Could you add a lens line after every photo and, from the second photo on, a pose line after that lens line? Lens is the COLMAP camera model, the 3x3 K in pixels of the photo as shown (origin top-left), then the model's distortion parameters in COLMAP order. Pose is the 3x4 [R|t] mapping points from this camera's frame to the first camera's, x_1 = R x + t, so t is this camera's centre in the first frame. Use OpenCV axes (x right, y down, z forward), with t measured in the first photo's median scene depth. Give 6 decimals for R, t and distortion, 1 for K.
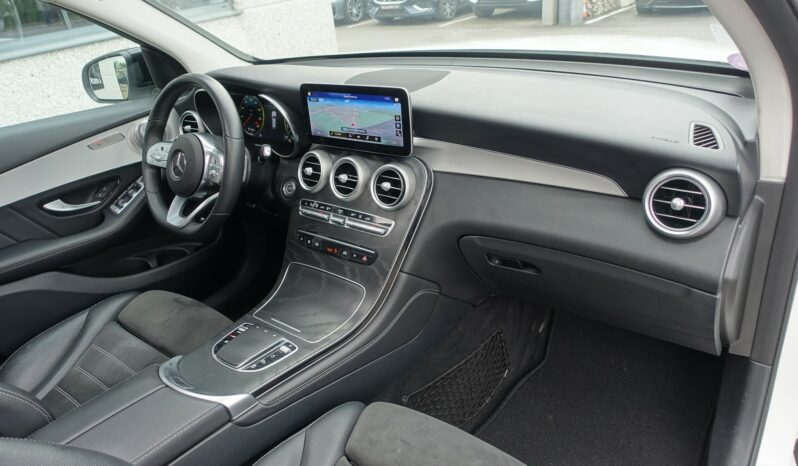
lens RADIAL K [[545.7, 0, 399.0], [0, 545.7, 233.0], [0, 0, 1]] dist [-0.004484, -0.000700]
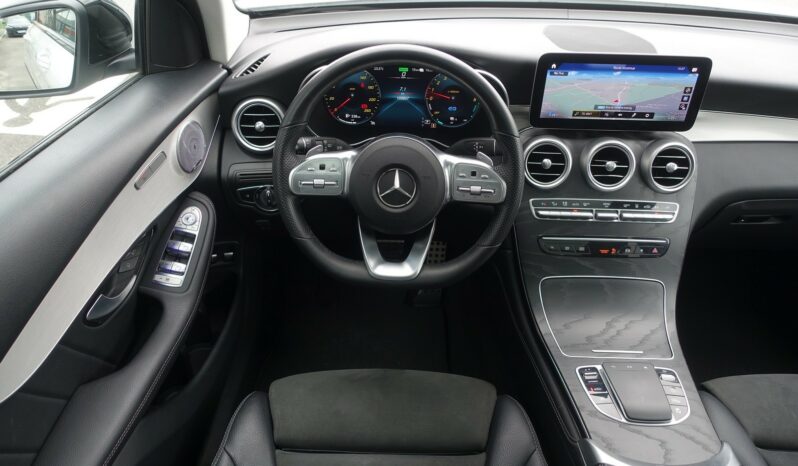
lens RADIAL K [[545.7, 0, 399.0], [0, 545.7, 233.0], [0, 0, 1]] dist [-0.004484, -0.000700]
pose [[0.795125, -0.230228, 0.561045, -0.869902], [0.169858, 0.972654, 0.158409, -0.190115], [-0.582173, -0.030657, 0.812487, 0.502258]]
